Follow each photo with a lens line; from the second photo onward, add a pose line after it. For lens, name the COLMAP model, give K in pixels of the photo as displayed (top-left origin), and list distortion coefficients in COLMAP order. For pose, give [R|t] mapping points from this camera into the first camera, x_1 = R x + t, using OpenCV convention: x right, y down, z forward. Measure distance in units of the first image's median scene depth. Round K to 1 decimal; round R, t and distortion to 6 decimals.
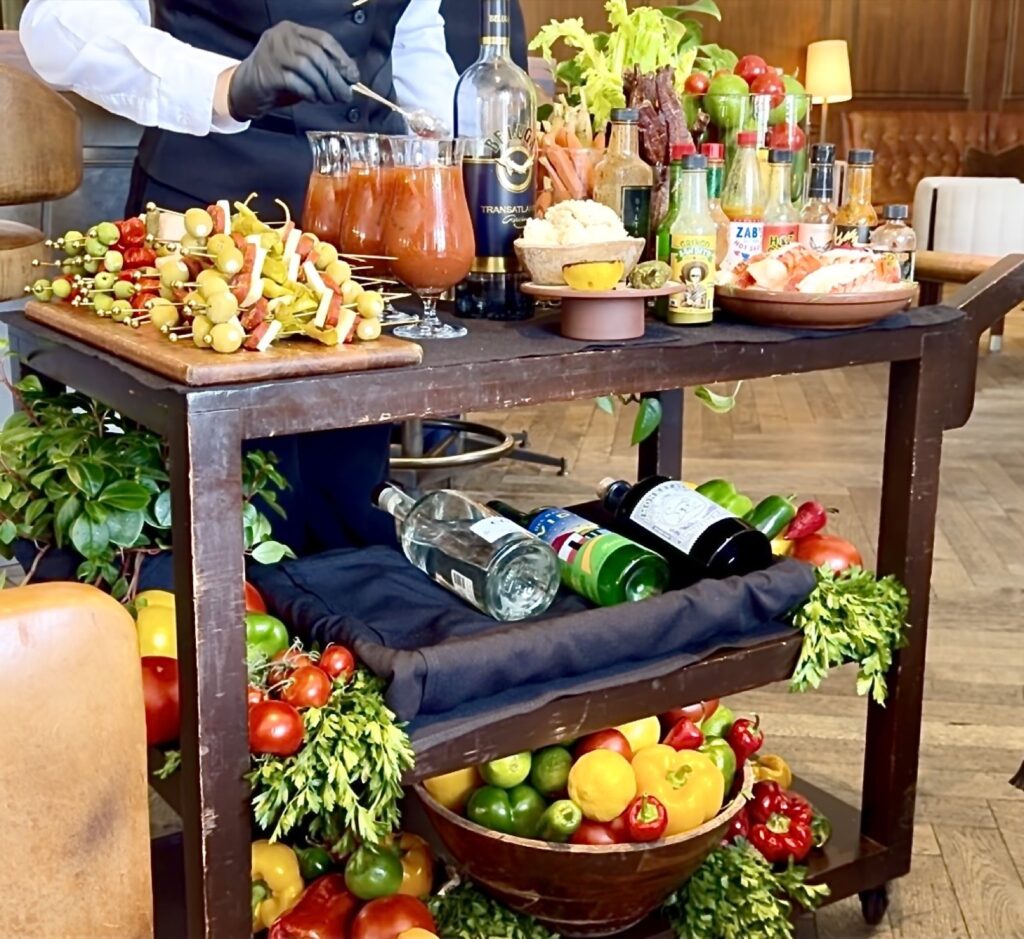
lens RADIAL K [[1424.7, 0, 544.0], [0, 1424.7, 471.5], [0, 0, 1]] dist [0.148595, -0.154518]
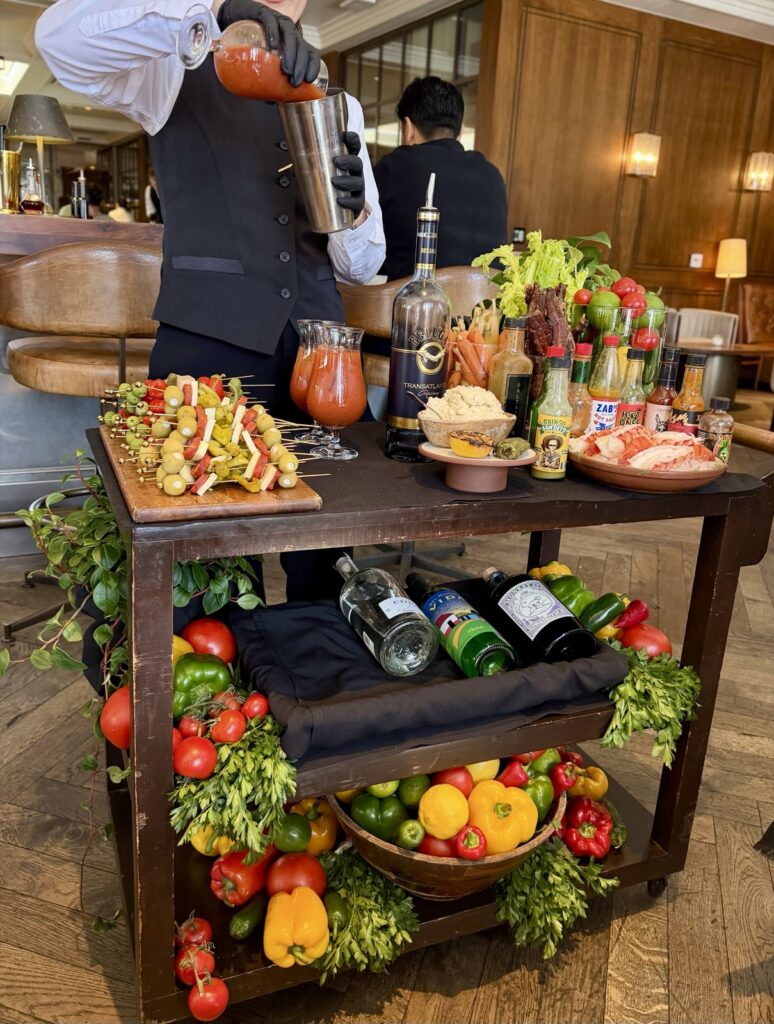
lens RADIAL K [[821.1, 0, 389.9], [0, 821.1, 496.1], [0, 0, 1]] dist [0.165885, -0.363295]
pose [[0.980358, 0.098070, -0.171114, 0.091918], [-0.093653, 0.995034, 0.033718, -0.099206], [0.173571, -0.017031, 0.984674, 0.194051]]
